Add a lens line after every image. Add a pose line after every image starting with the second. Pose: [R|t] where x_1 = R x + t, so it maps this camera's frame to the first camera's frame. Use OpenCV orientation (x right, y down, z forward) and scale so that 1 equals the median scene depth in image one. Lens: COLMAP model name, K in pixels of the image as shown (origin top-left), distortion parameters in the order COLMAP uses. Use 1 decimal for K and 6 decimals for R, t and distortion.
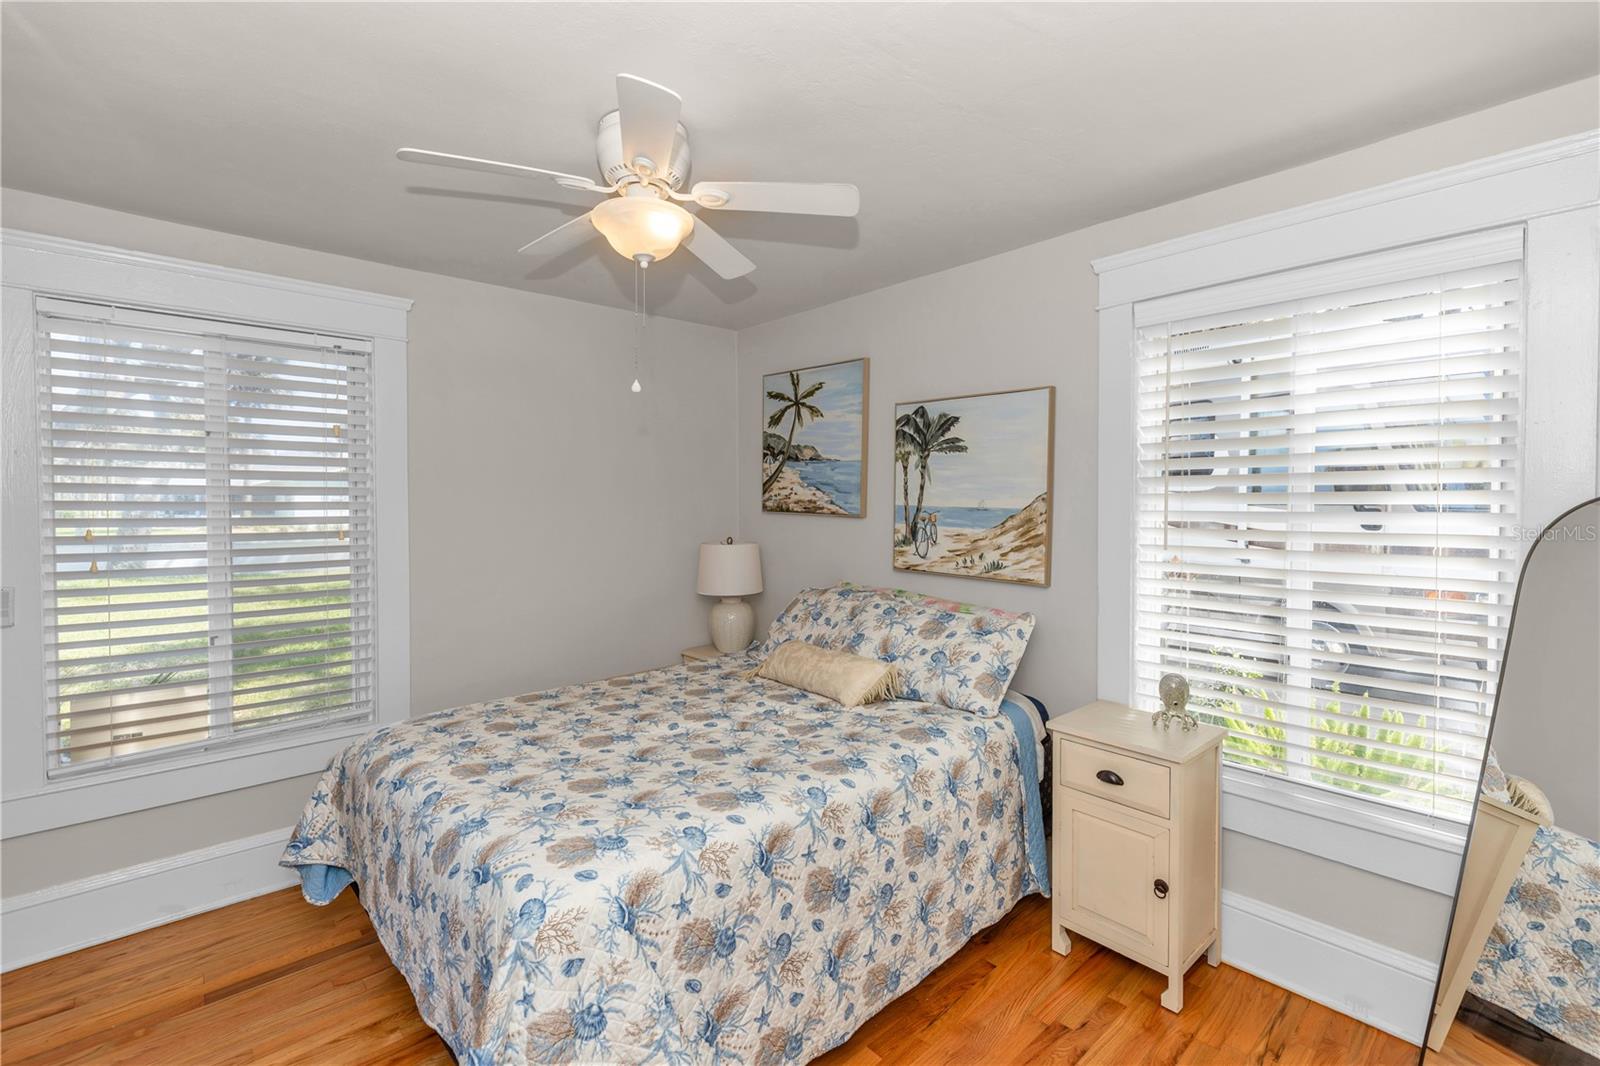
lens RADIAL K [[710.2, 0, 796.2], [0, 710.2, 523.1], [0, 0, 1]] dist [0.004714, 0.000375]
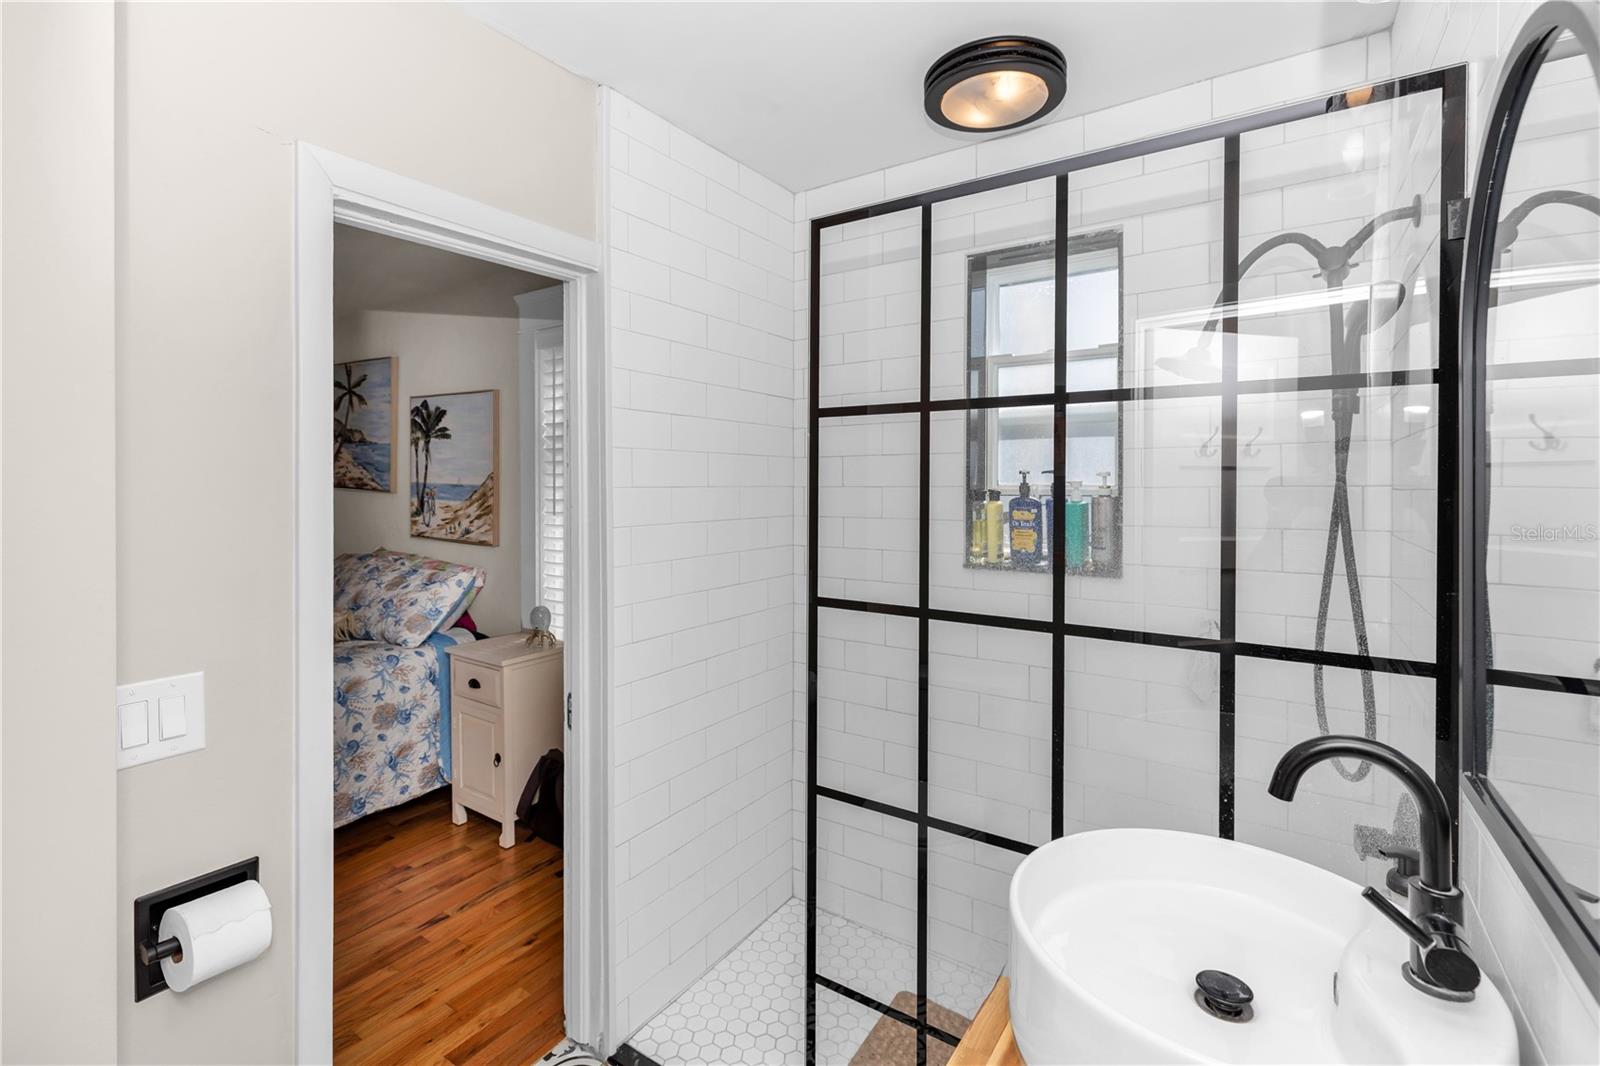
lens RADIAL K [[710.2, 0, 811.5], [0, 710.2, 492.3], [0, 0, 1]] dist [0.004714, 0.000375]
pose [[0.966280, 0.000948, 0.257492, 0.496169], [0.002893, 0.999890, -0.014538, 0.011204], [-0.257478, 0.014793, 0.966171, -0.330001]]
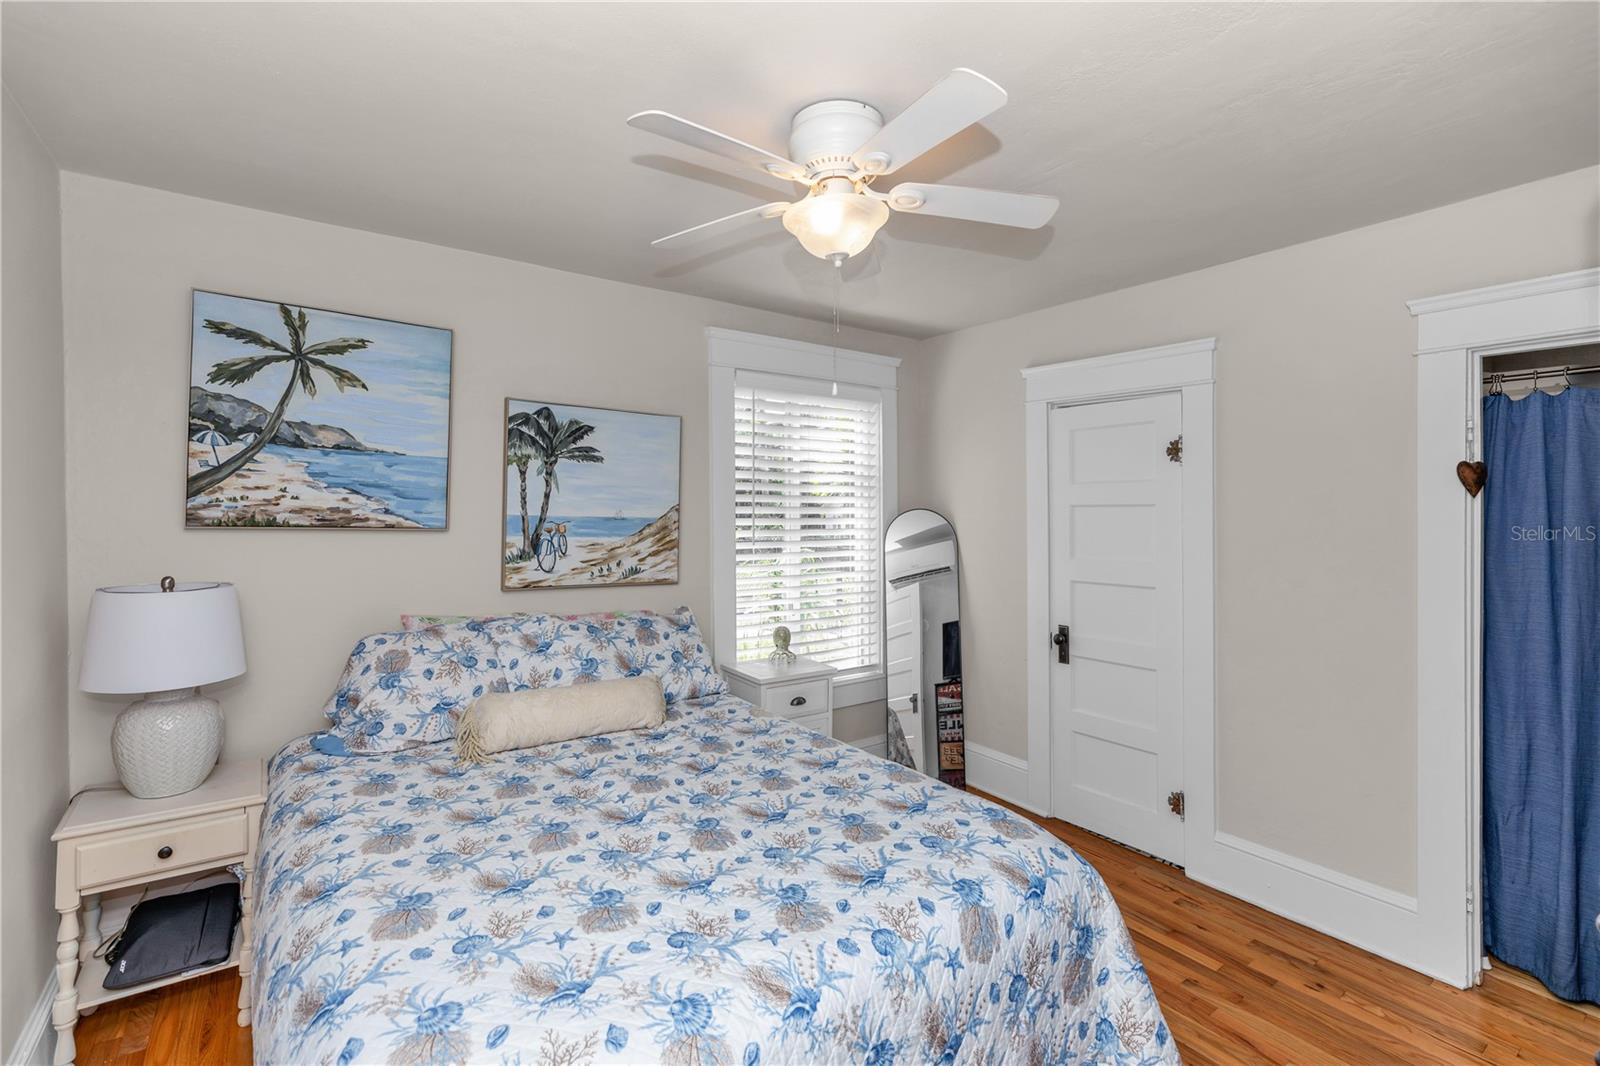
lens RADIAL K [[710.2, 0, 795.5], [0, 710.2, 516.1], [0, 0, 1]] dist [0.004714, 0.000375]
pose [[0.117742, -0.006754, 0.993021, -0.695968], [0.025131, 0.999677, 0.003820, -0.019165], [-0.992726, 0.024505, 0.117874, 0.571903]]
